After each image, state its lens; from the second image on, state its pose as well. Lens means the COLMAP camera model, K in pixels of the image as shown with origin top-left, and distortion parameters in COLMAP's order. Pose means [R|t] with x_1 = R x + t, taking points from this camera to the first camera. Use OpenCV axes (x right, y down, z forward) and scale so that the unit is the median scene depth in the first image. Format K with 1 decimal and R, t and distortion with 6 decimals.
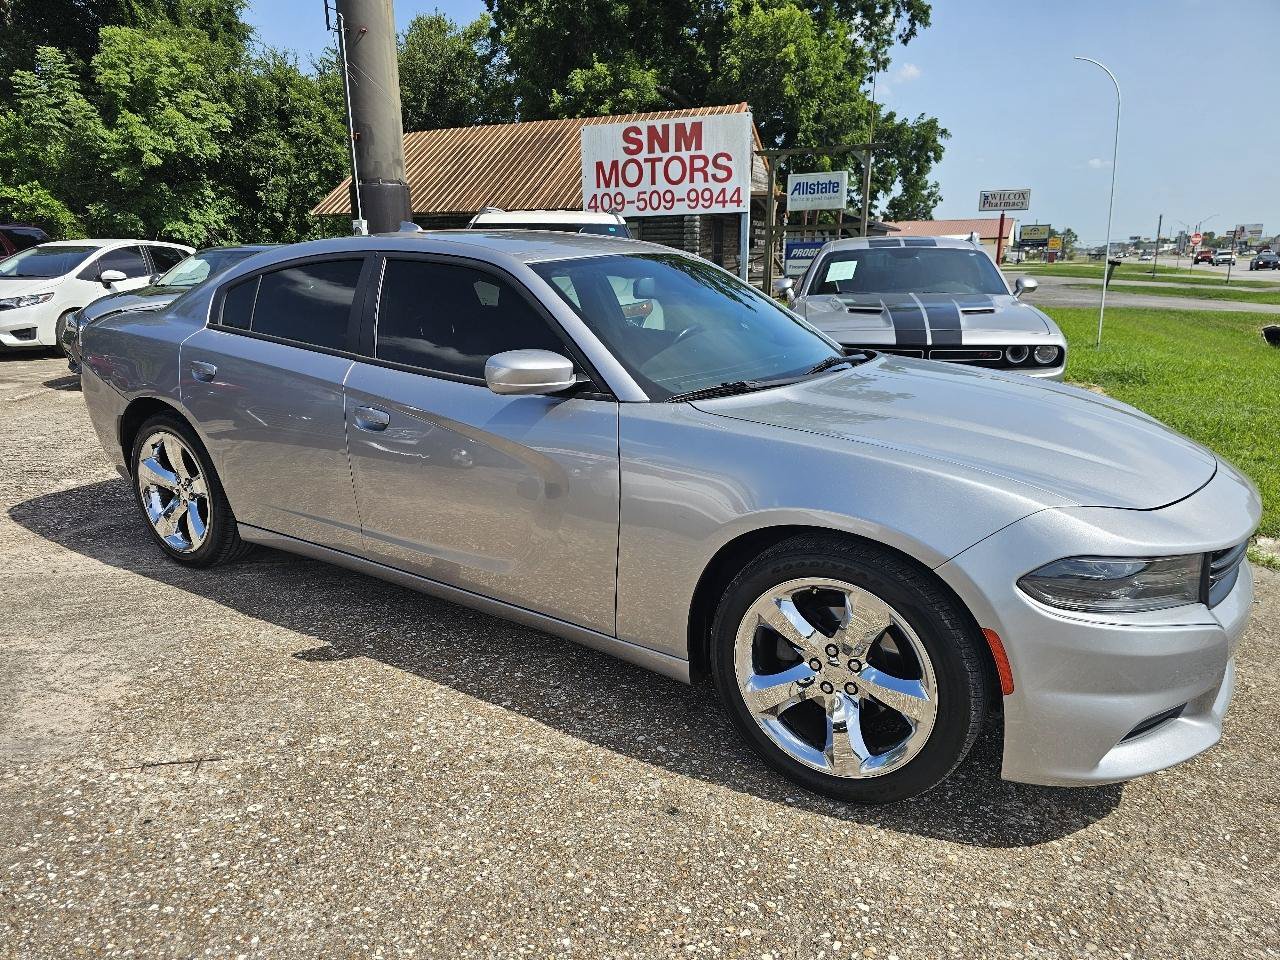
lens RADIAL K [[844.1, 0, 634.7], [0, 844.1, 492.8], [0, 0, 1]] dist [0.037046, -0.024630]
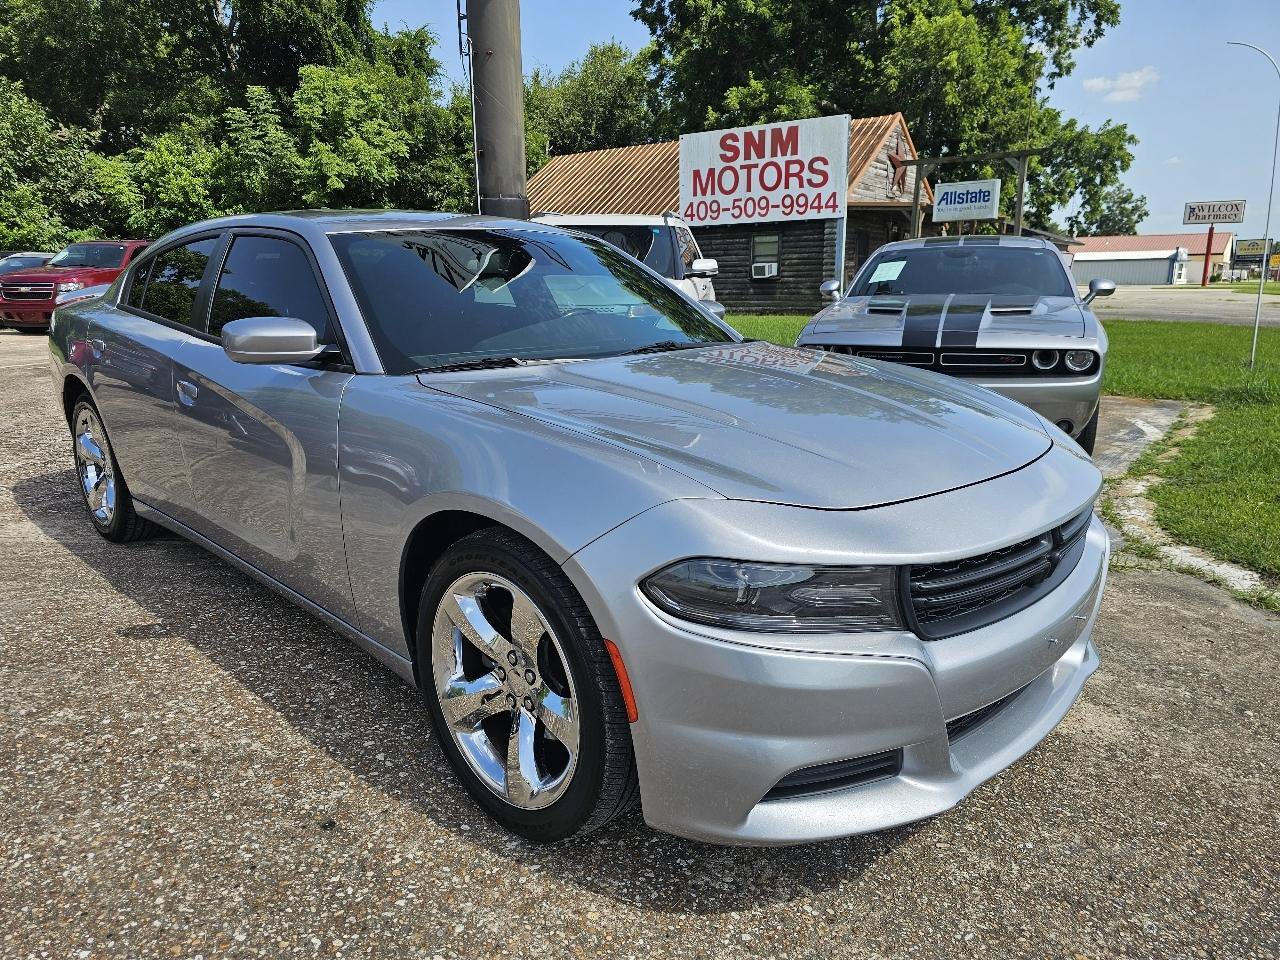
lens RADIAL K [[844.3, 0, 646.8], [0, 844.3, 484.3], [0, 0, 1]] dist [0.035013, -0.021768]
pose [[0.983182, 0.044754, -0.177061, 0.091306], [-0.050067, 0.998416, -0.025650, 0.004104], [0.175633, 0.034084, 0.983866, 0.028869]]
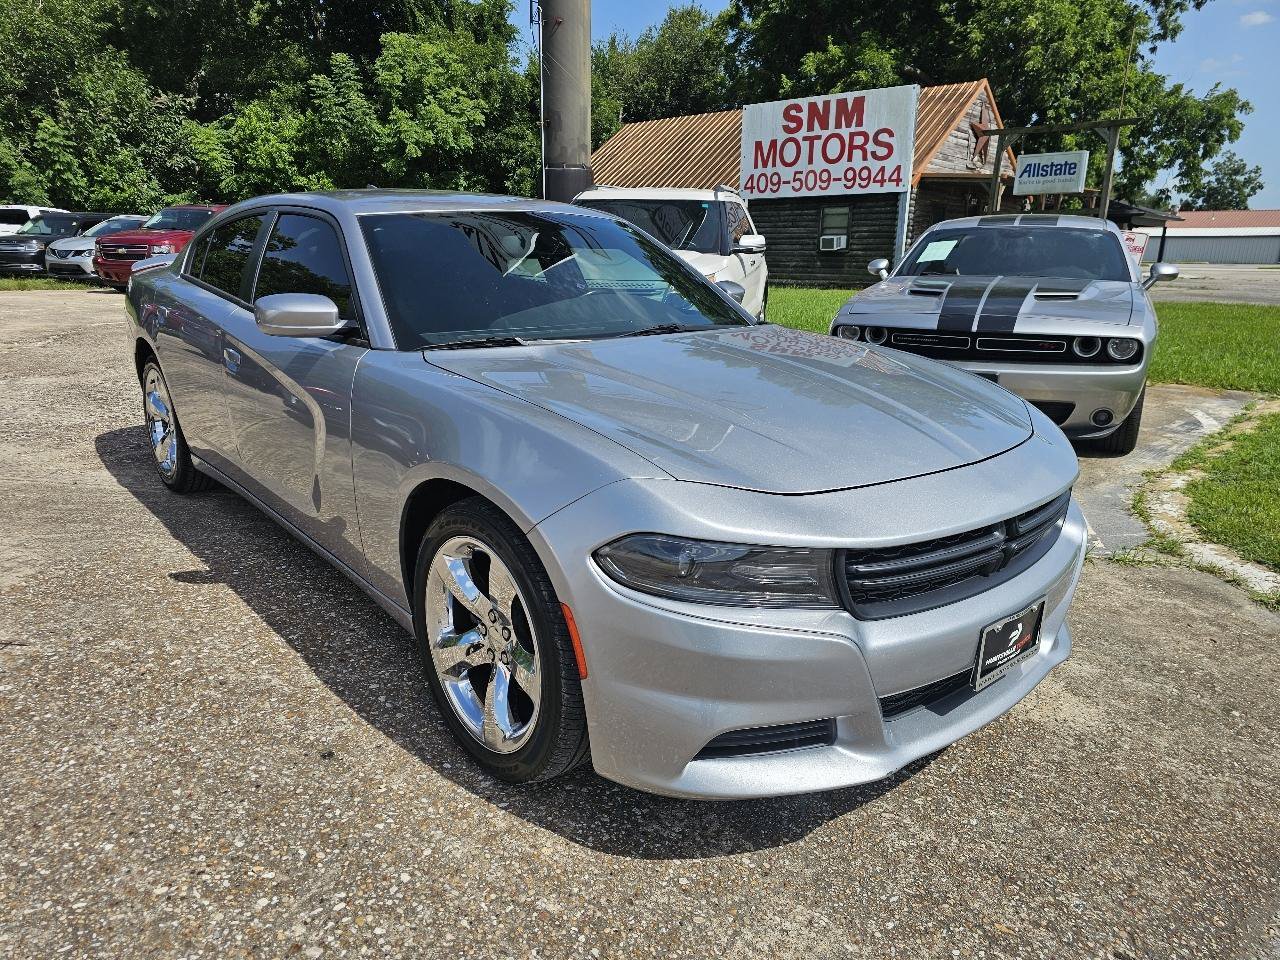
lens RADIAL K [[840.1, 0, 632.5], [0, 840.1, 485.4], [0, 0, 1]] dist [0.040402, -0.026823]
pose [[0.960432, 0.092501, -0.262705, 0.109770], [-0.091237, 0.995683, 0.017034, 0.001732], [0.263146, 0.007608, 0.964726, 0.022912]]
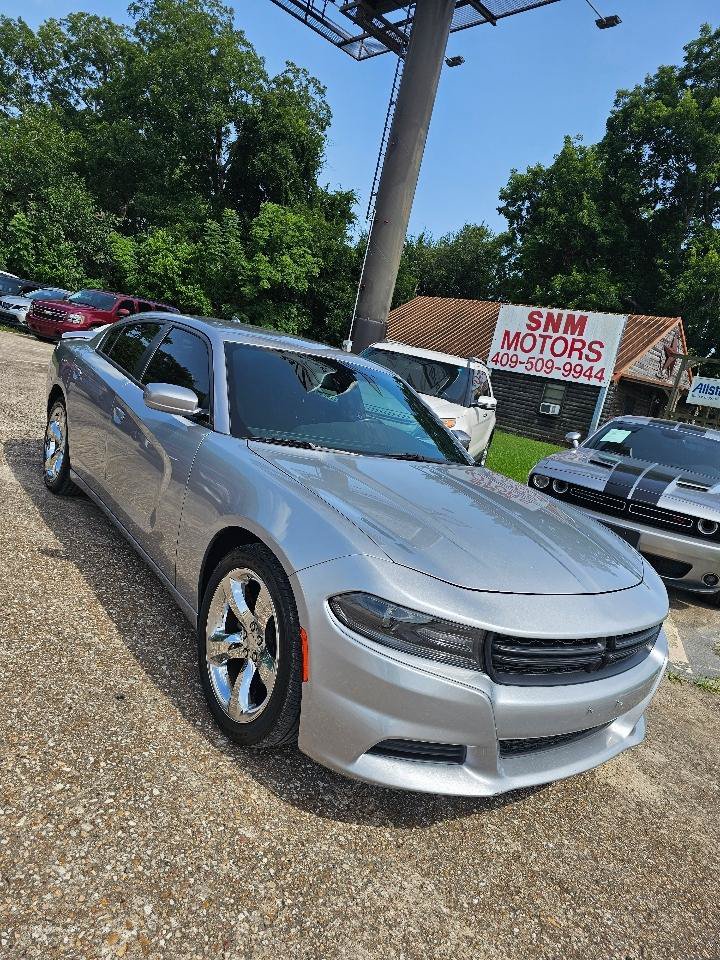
lens RADIAL K [[633.2, 0, 361.3], [0, 633.2, 486.4], [0, 0, 1]] dist [0.035013, -0.021768]
pose [[0.916315, 0.263372, -0.301665, 0.115554], [-0.298947, 0.951102, -0.077687, -0.000942], [0.266453, 0.161368, 0.950244, 0.002965]]
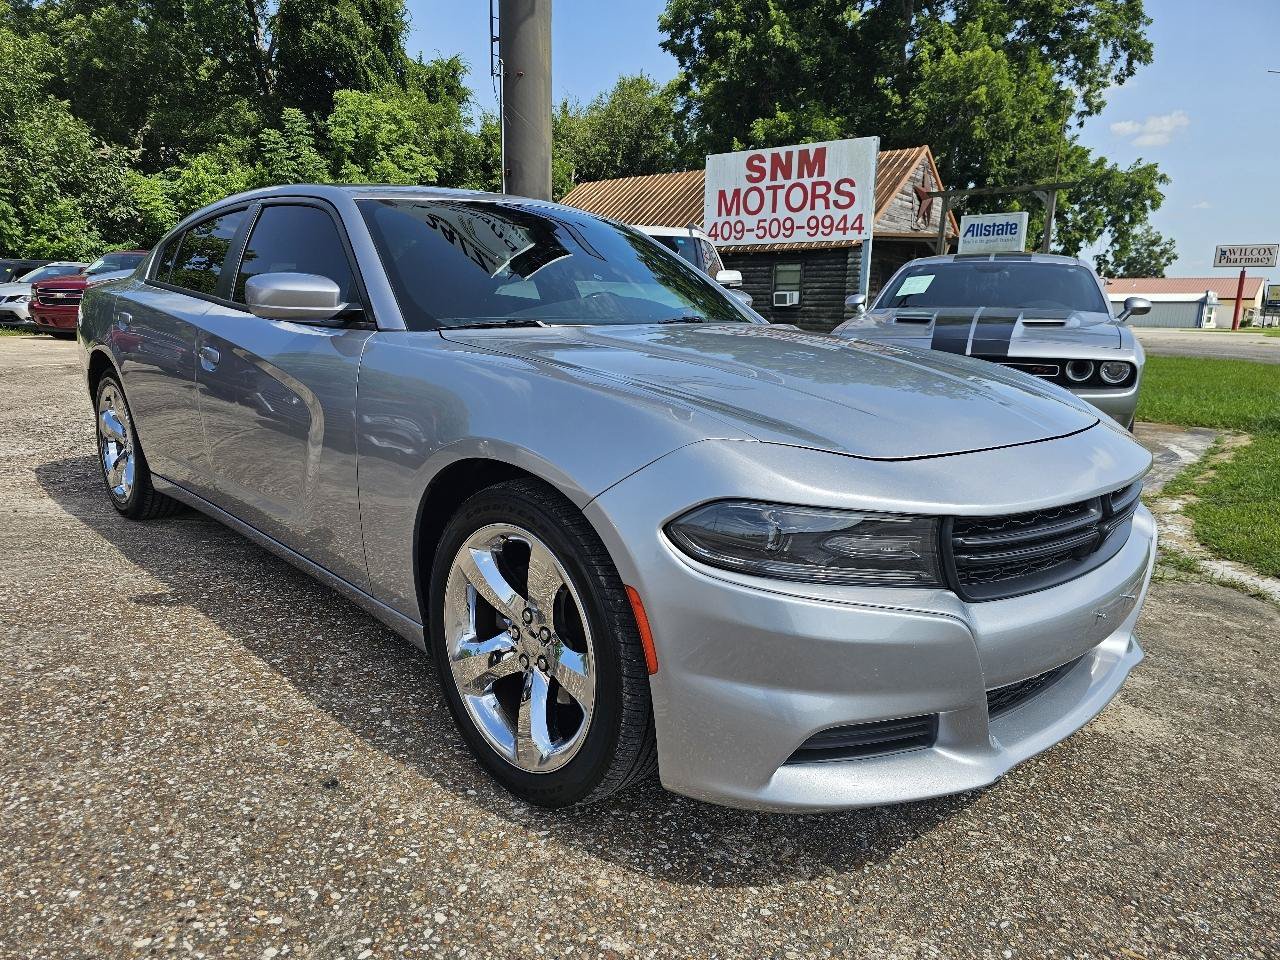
lens RADIAL K [[844.1, 0, 634.7], [0, 844.1, 492.8], [0, 0, 1]] dist [0.037046, -0.024630]
pose [[0.975363, 0.072283, -0.208430, 0.089106], [-0.084042, 0.995300, -0.048112, 0.017033], [0.203973, 0.064444, 0.976853, 0.035004]]
